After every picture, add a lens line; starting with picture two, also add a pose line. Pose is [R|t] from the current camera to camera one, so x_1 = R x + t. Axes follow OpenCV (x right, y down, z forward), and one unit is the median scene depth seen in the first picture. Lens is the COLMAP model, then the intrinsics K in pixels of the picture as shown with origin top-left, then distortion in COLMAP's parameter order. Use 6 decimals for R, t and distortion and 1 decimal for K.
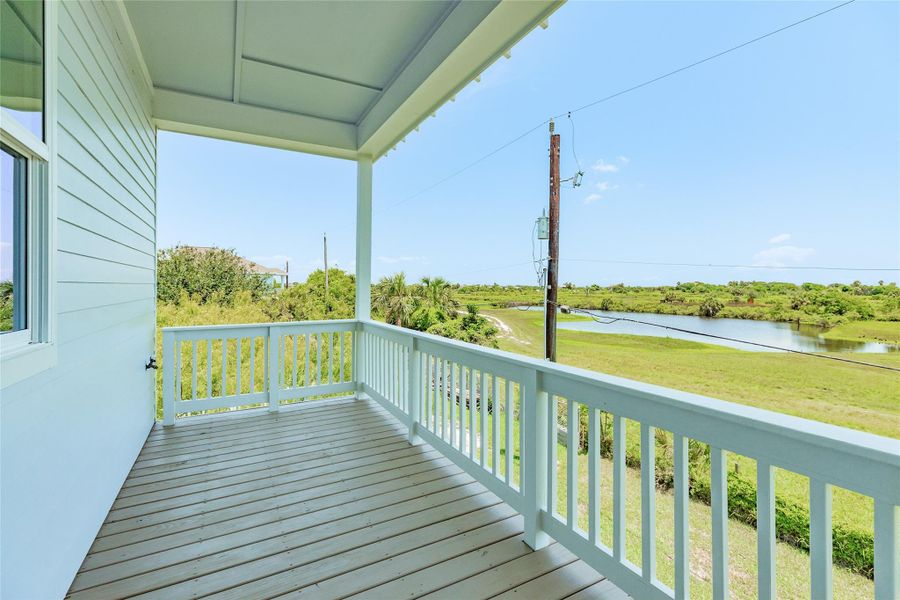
lens RADIAL K [[392.0, 0, 433.0], [0, 392.0, 282.1], [0, 0, 1]] dist [0.000169, 0.000021]
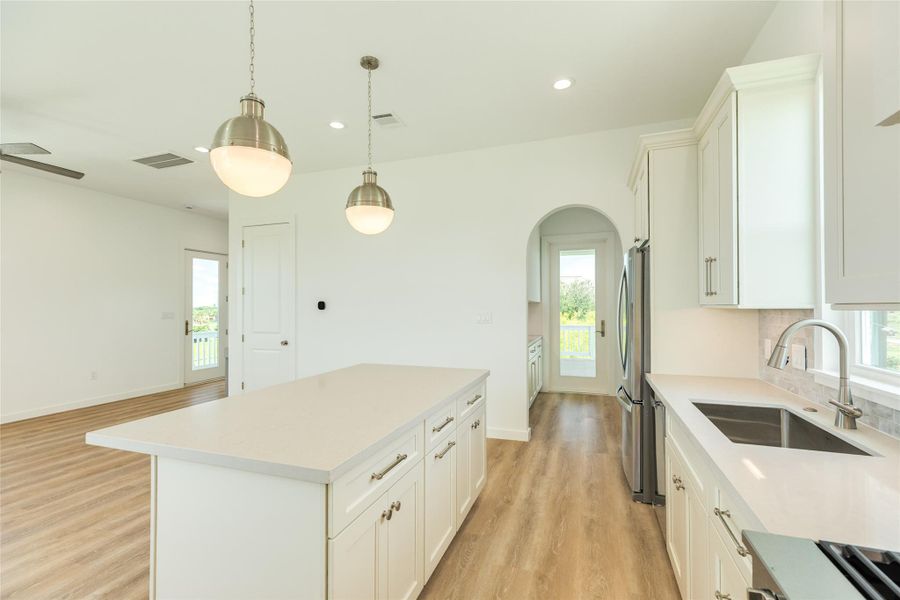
lens RADIAL K [[402.2, 0, 450.0], [0, 402.2, 300.0], [0, 0, 1]] dist [0.000651, 0.000148]
pose [[0.682593, -0.010858, -0.730718, 0.285126], [0.007806, 0.999941, -0.007567, -0.015615], [0.730757, -0.000539, 0.682638, -0.483747]]
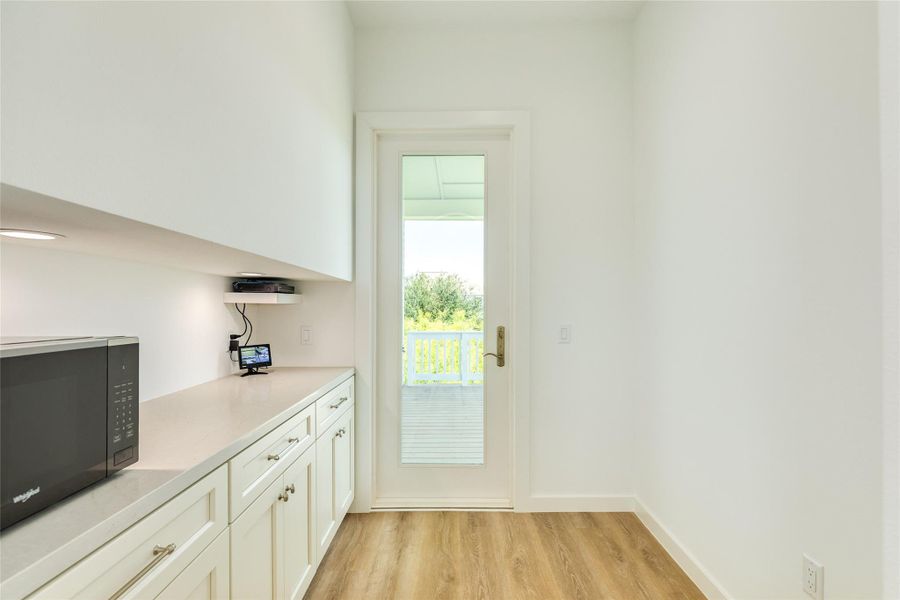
lens RADIAL K [[402.2, 0, 450.0], [0, 402.2, 300.0], [0, 0, 1]] dist [0.000651, 0.000148]
pose [[0.879555, -0.007446, -0.475738, 0.075254], [0.004488, 0.999963, -0.007353, -0.002148], [0.475775, 0.004333, 0.879556, -0.110254]]
